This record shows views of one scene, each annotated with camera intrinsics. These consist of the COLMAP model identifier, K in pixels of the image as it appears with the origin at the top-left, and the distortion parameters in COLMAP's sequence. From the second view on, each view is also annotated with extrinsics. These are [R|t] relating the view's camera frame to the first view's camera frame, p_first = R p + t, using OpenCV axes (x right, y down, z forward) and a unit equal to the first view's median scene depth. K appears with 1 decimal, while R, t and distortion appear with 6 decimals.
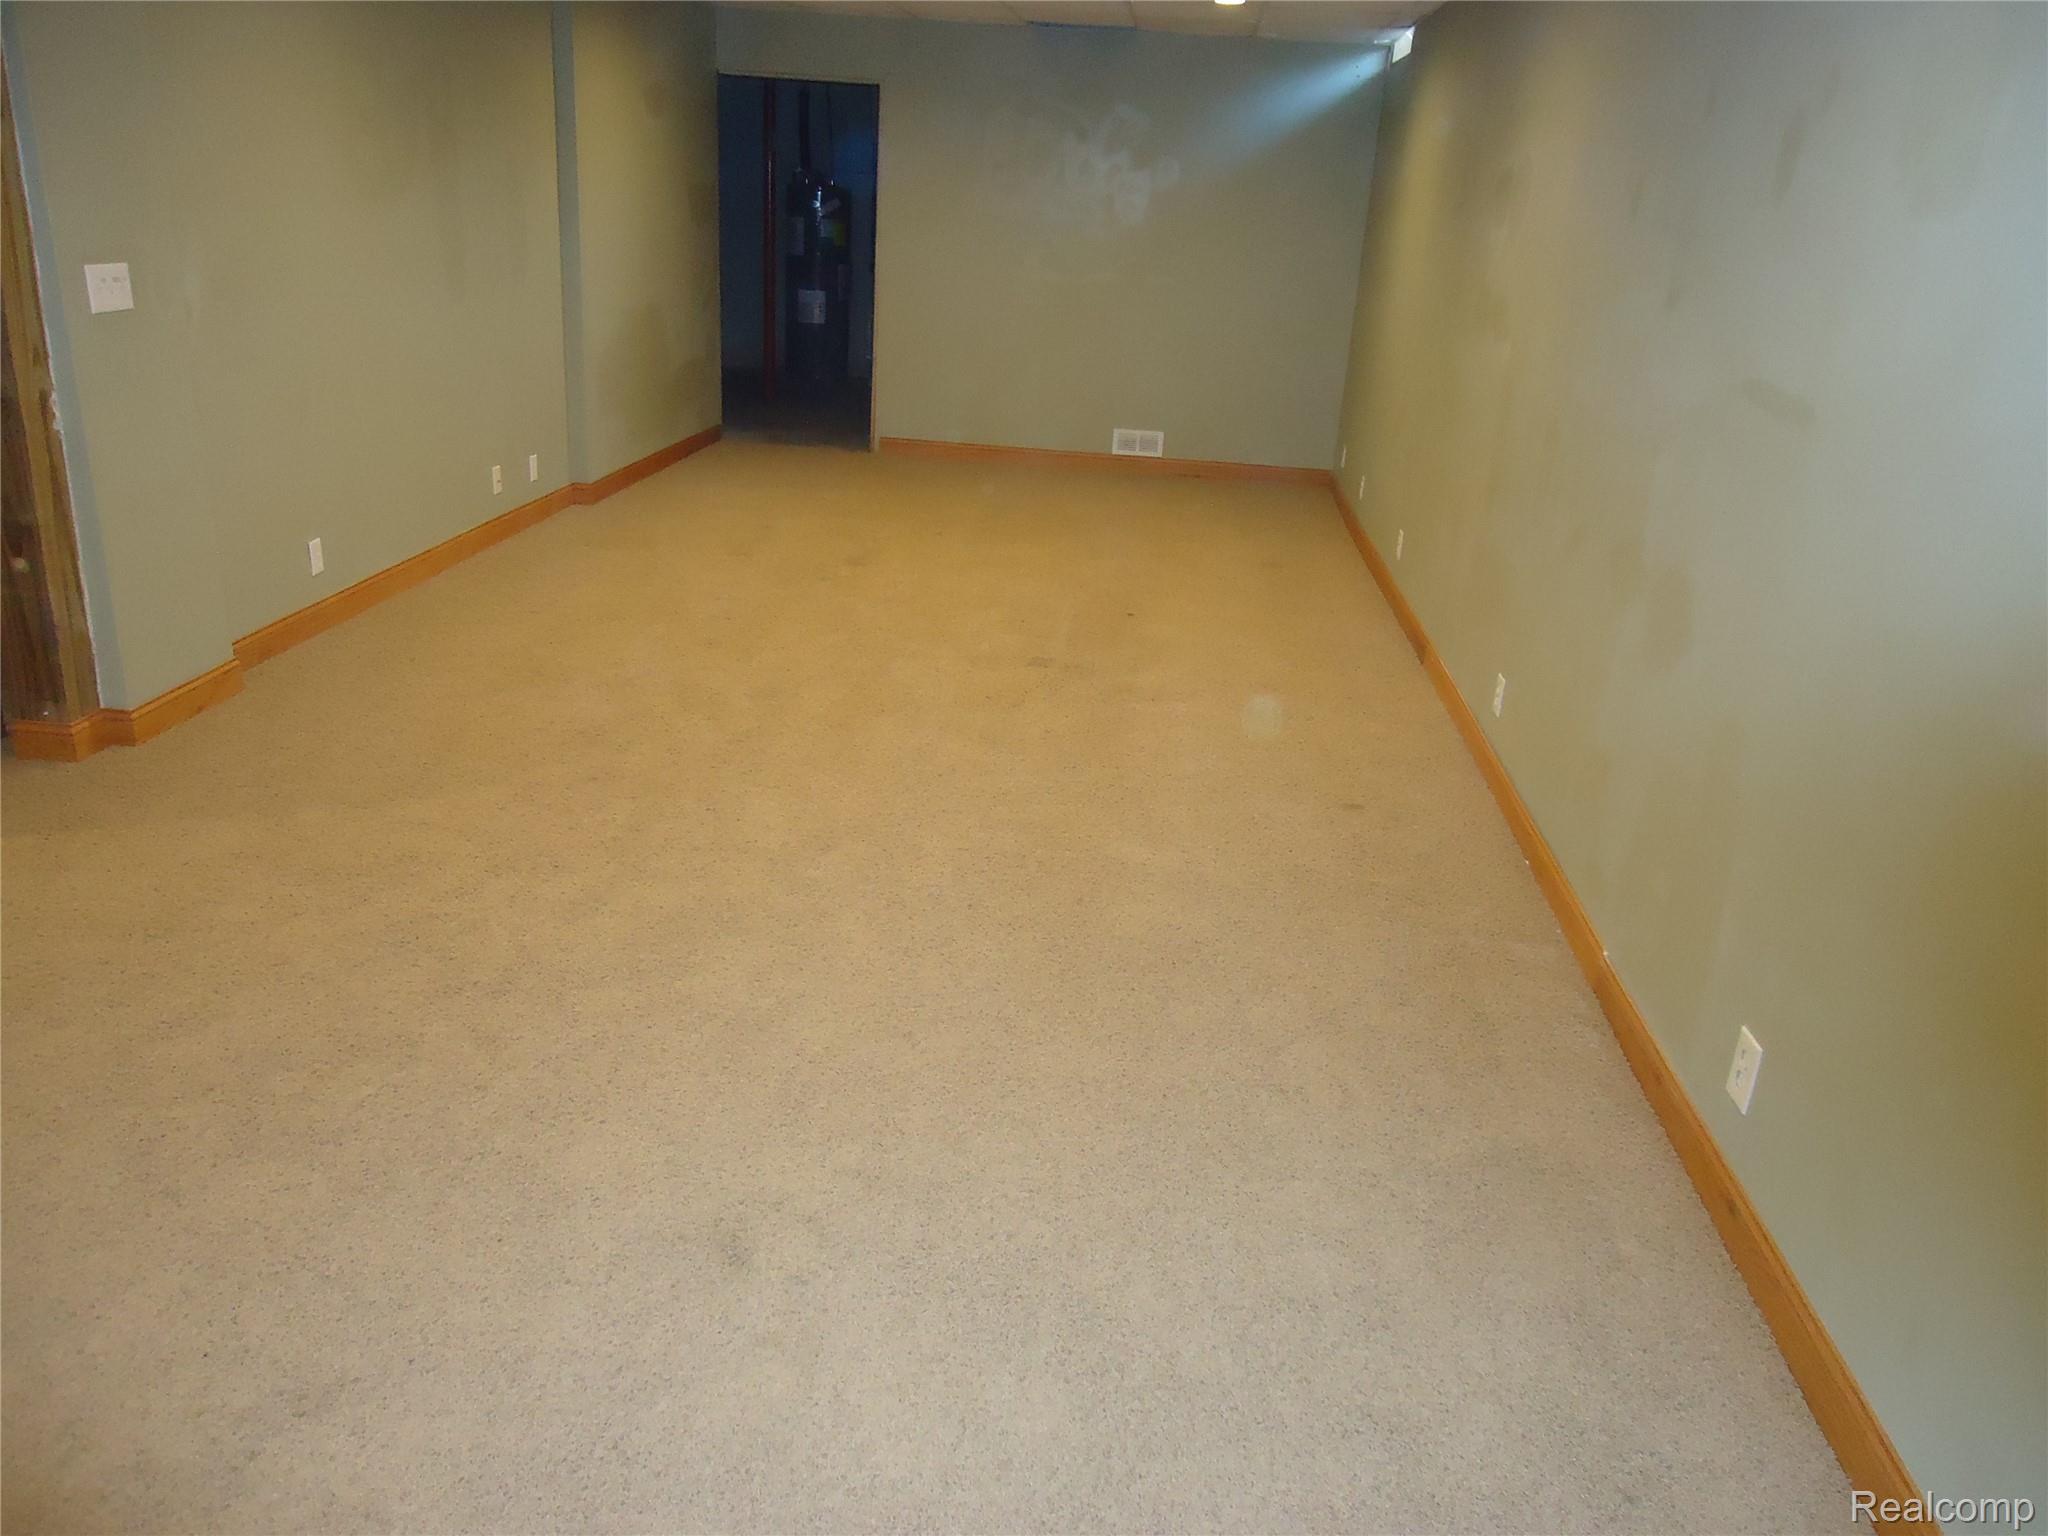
lens RADIAL K [[1498.6, 0, 1024.6], [0, 1498.6, 764.3], [0, 0, 1]] dist [0.001183, -0.001658]
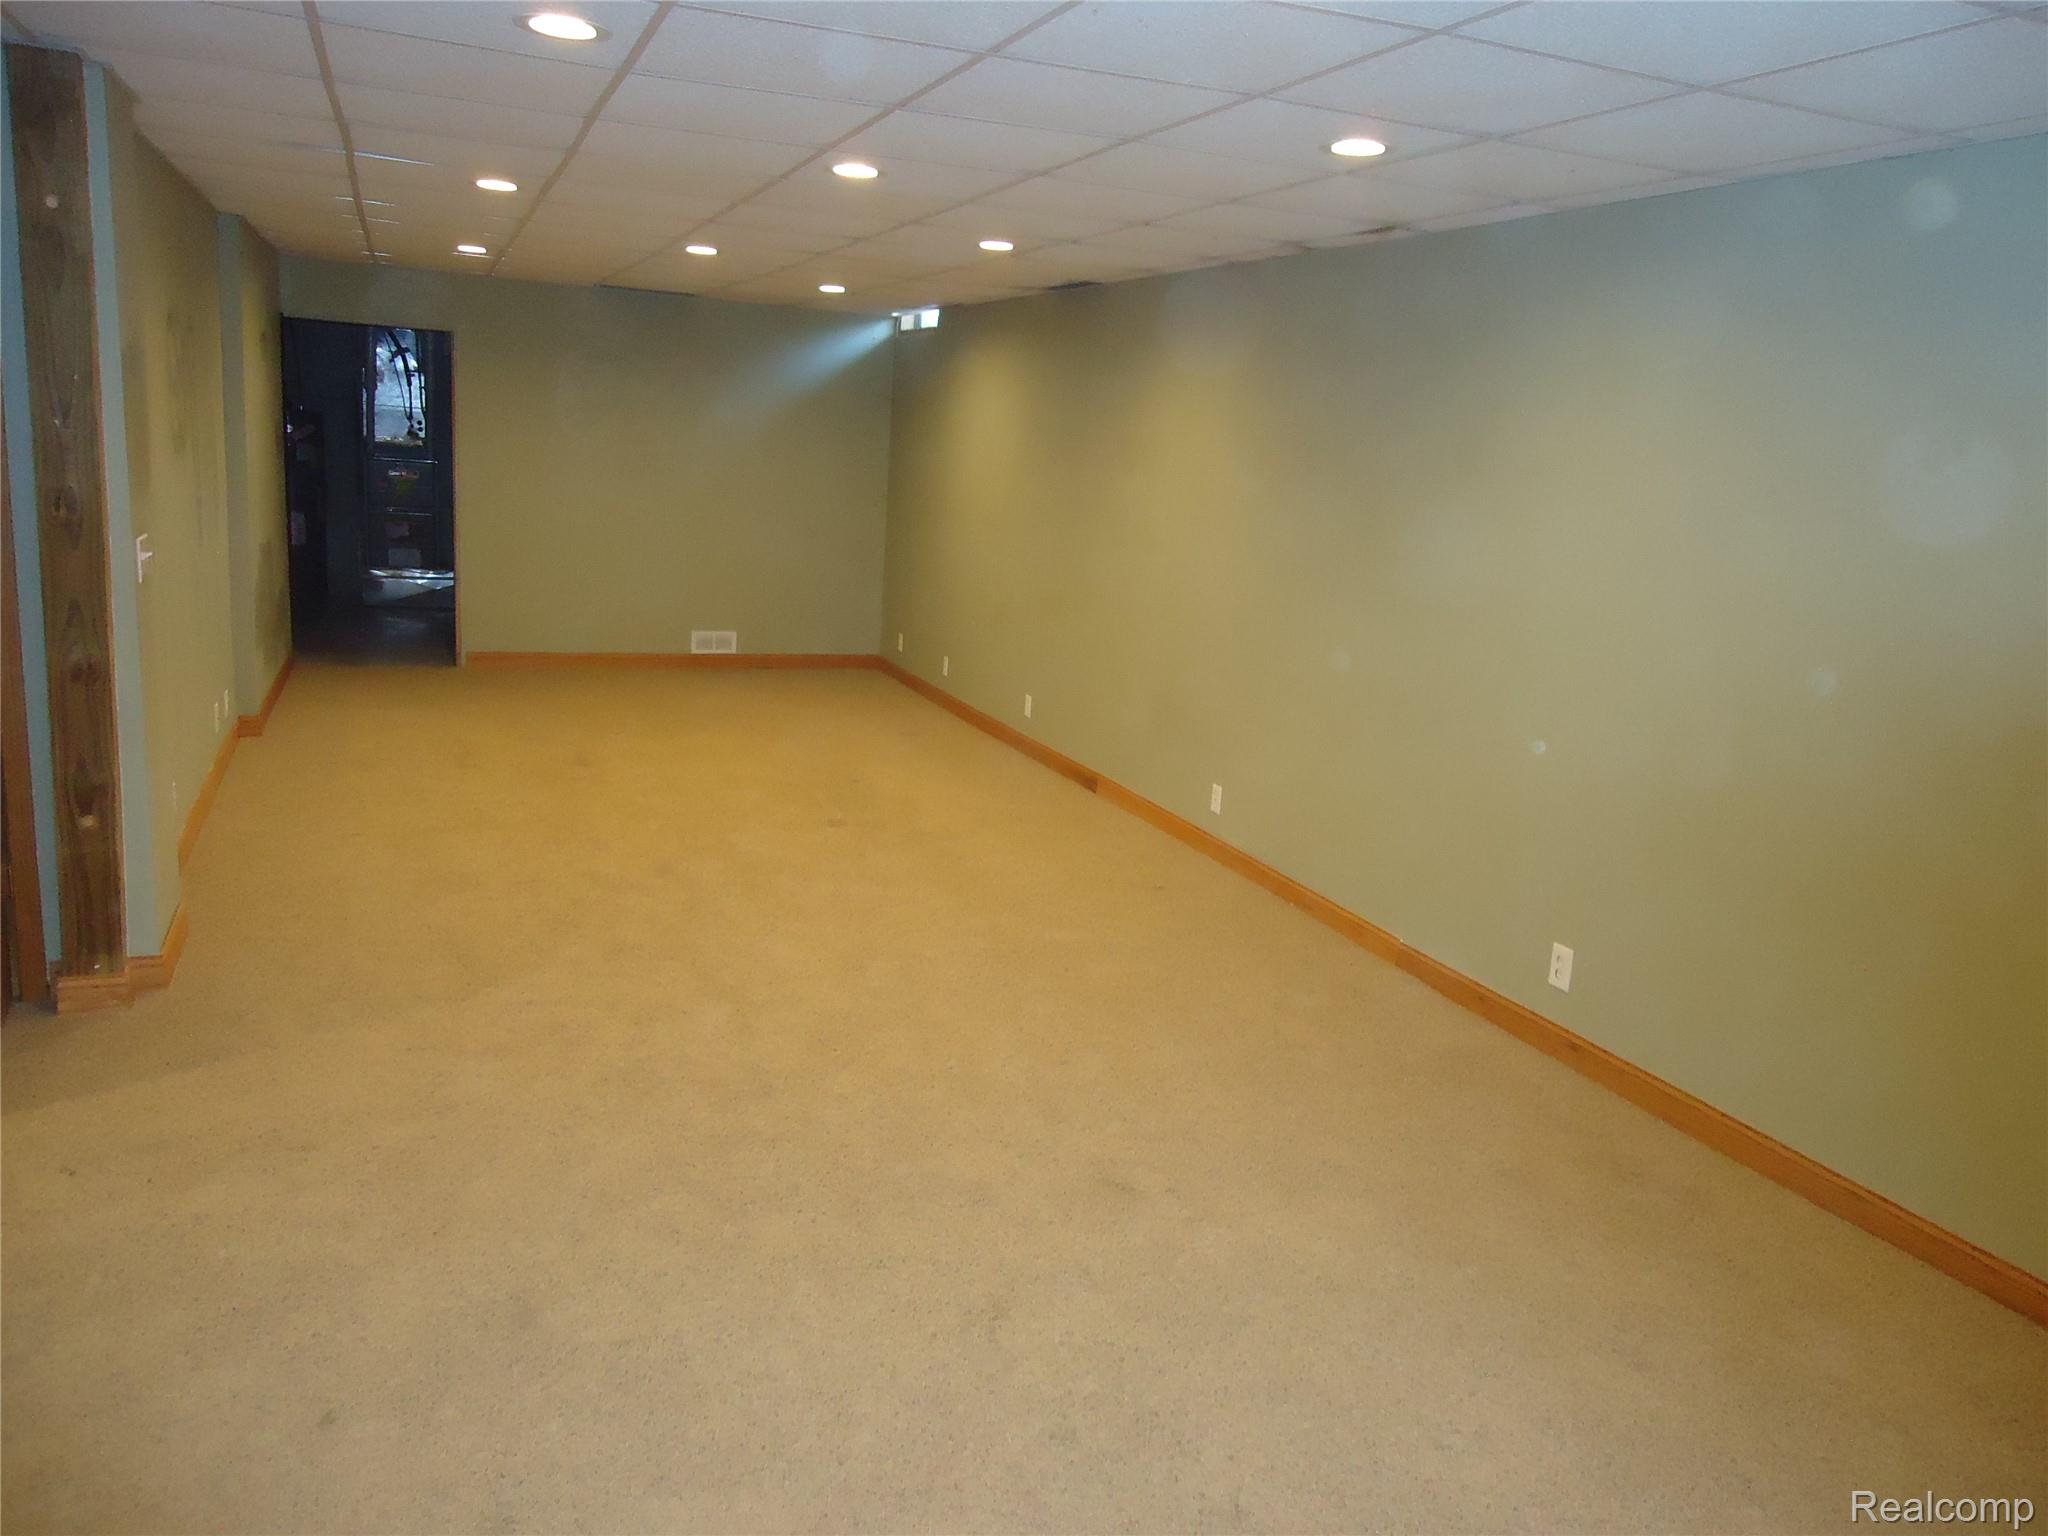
lens RADIAL K [[1498.6, 0, 1018.5], [0, 1498.6, 771.4], [0, 0, 1]] dist [0.001183, -0.001658]
pose [[0.886656, -0.102462, 0.450935, -0.247371], [0.154179, 0.984849, -0.079378, 0.006087], [-0.435970, 0.139906, 0.889020, -0.090409]]
